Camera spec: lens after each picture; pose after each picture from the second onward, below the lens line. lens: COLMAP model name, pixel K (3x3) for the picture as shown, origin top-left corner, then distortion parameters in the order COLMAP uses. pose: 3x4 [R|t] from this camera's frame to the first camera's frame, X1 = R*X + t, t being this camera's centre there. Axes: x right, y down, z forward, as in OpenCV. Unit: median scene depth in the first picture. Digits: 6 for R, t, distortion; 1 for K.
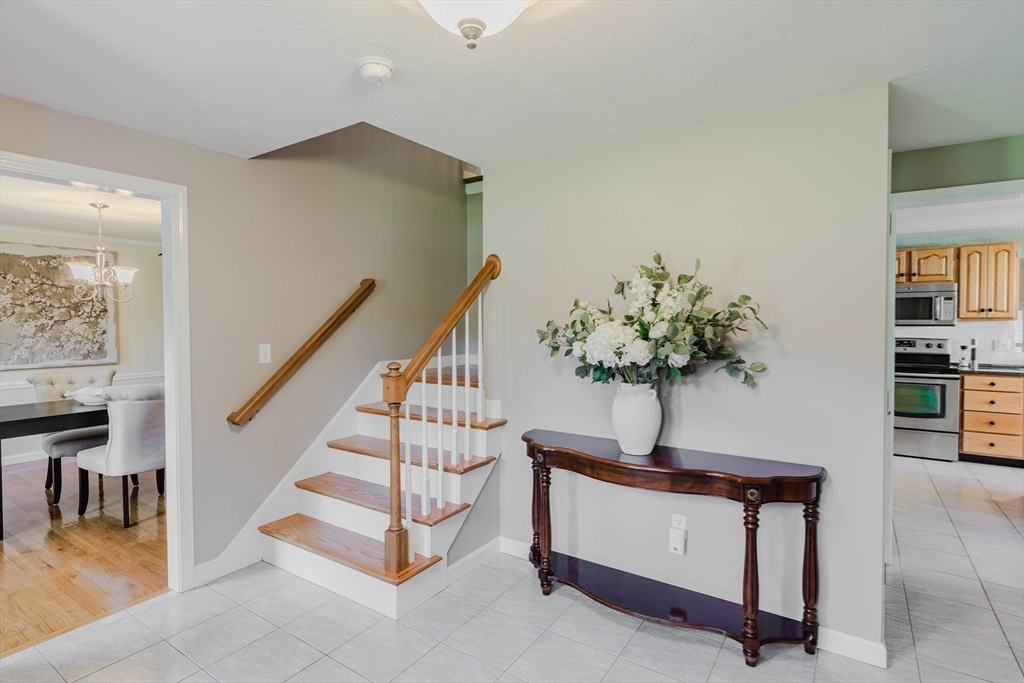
lens RADIAL K [[511.3, 0, 509.1], [0, 511.3, 330.9], [0, 0, 1]] dist [-0.002266, 0.000603]
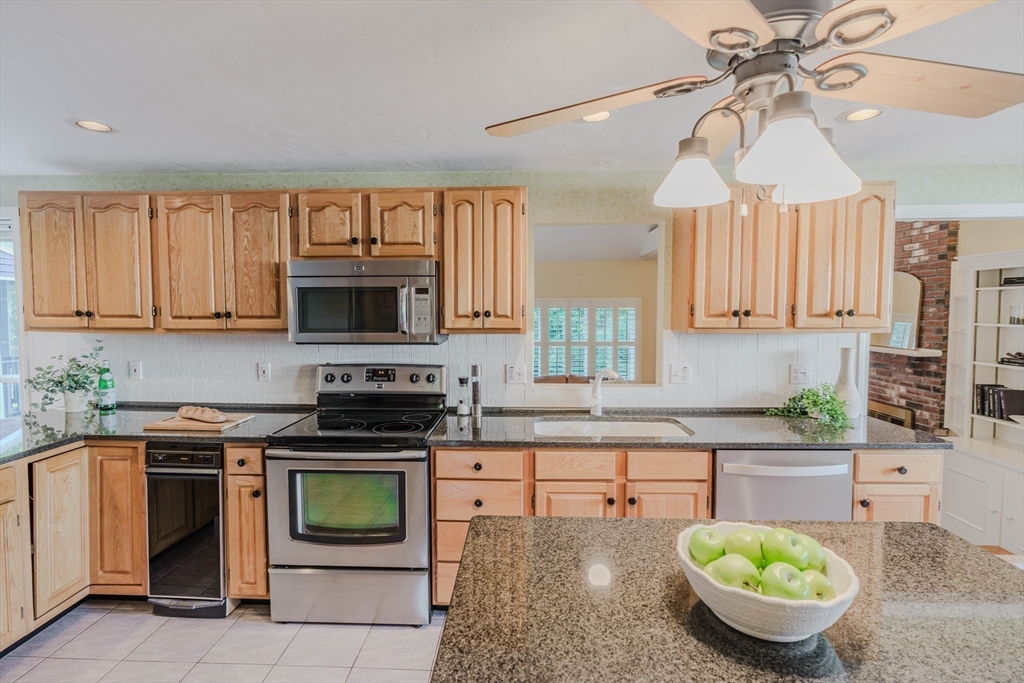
lens RADIAL K [[476.8, 0, 504.8], [0, 476.8, 331.8], [0, 0, 1]] dist [-0.001408, -0.000020]
pose [[0.847629, -0.022841, 0.530097, 0.709648], [0.009542, 0.999568, 0.027811, -0.036683], [-0.530503, -0.018515, 0.847481, 0.584626]]
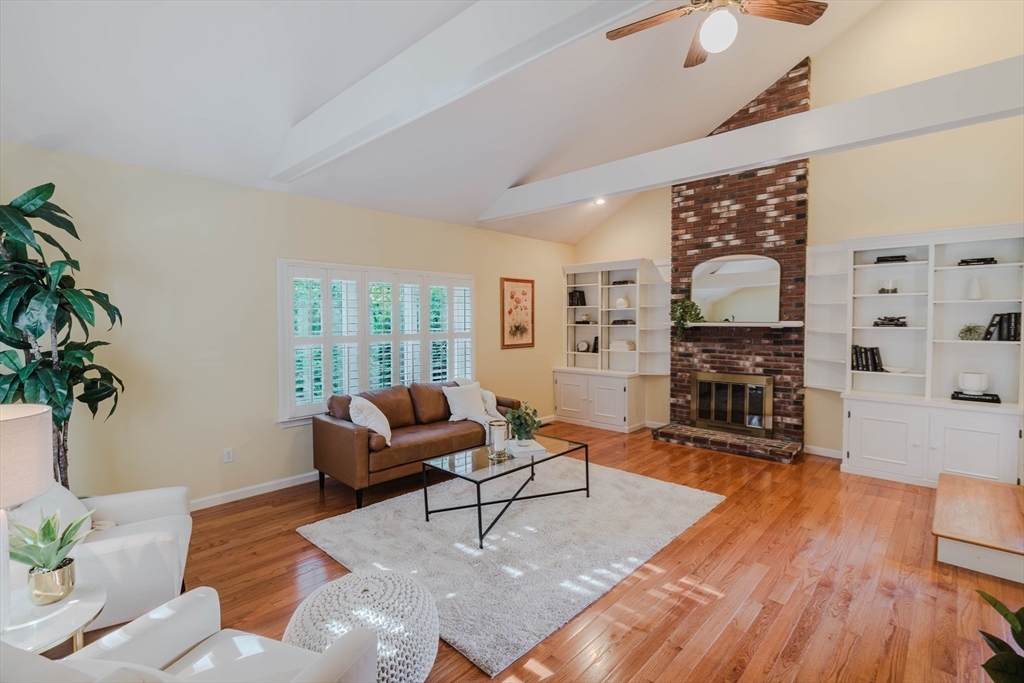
lens RADIAL K [[476.8, 0, 504.8], [0, 476.8, 331.8], [0, 0, 1]] dist [-0.001408, -0.000020]
pose [[0.161912, -0.022722, 0.986544, 0.733784], [0.022711, 0.999556, 0.019294, 0.020115], [-0.986544, 0.019281, 0.162356, 1.398082]]
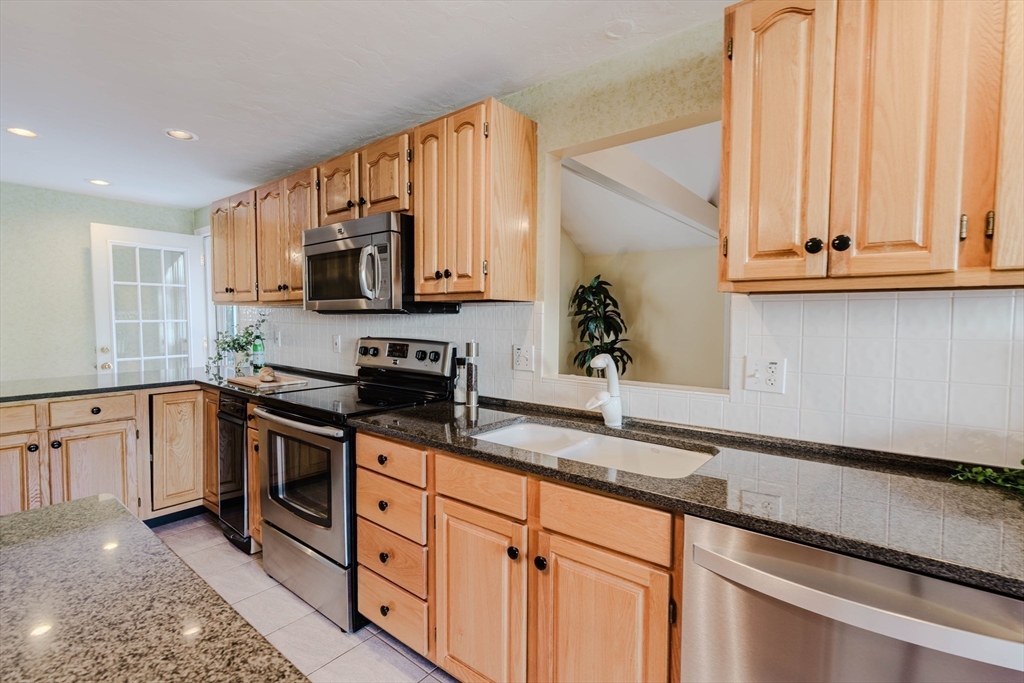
lens RADIAL K [[473.9, 0, 508.6], [0, 473.9, 339.3], [0, 0, 1]] dist [-0.002854, 0.000067]
pose [[0.997073, 0.011723, -0.075552, 1.040912], [-0.009763, 0.999607, 0.026266, 0.001643], [0.075830, -0.025452, 0.996796, 0.630863]]
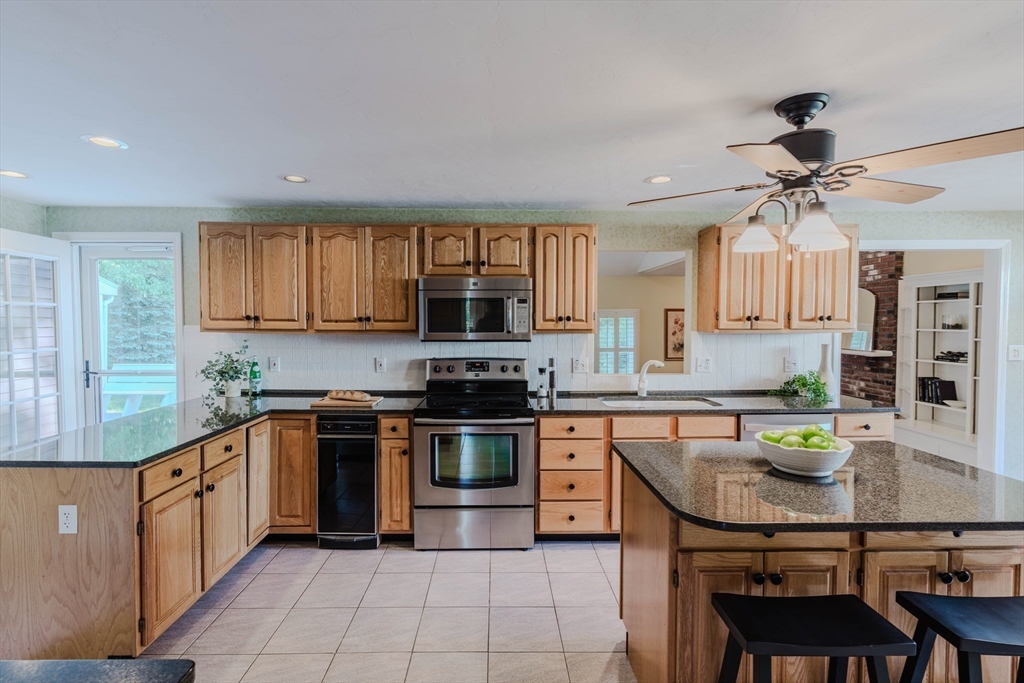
lens RADIAL K [[472.6, 0, 506.5], [0, 472.6, 335.3], [0, 0, 1]] dist [-0.001398, -0.000038]
pose [[0.816077, -0.013545, 0.577784, 0.505131], [0.009194, 0.999903, 0.010455, -0.025906], [-0.577870, -0.003220, 0.816123, 0.527158]]
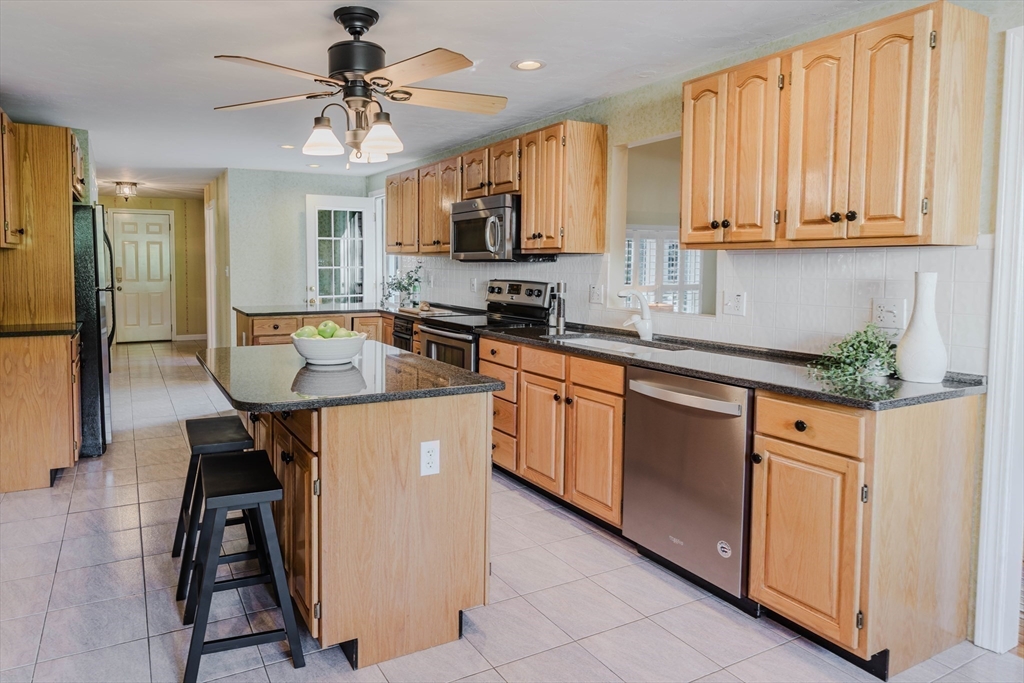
lens RADIAL K [[632.5, 0, 430.4], [0, 632.5, 294.8], [0, 0, 1]] dist [-0.001971, -0.000522]
pose [[0.871190, 0.032497, -0.489868, 1.228327], [-0.017718, 0.999238, 0.034778, 0.006742], [0.490625, -0.021619, 0.871102, 0.269640]]
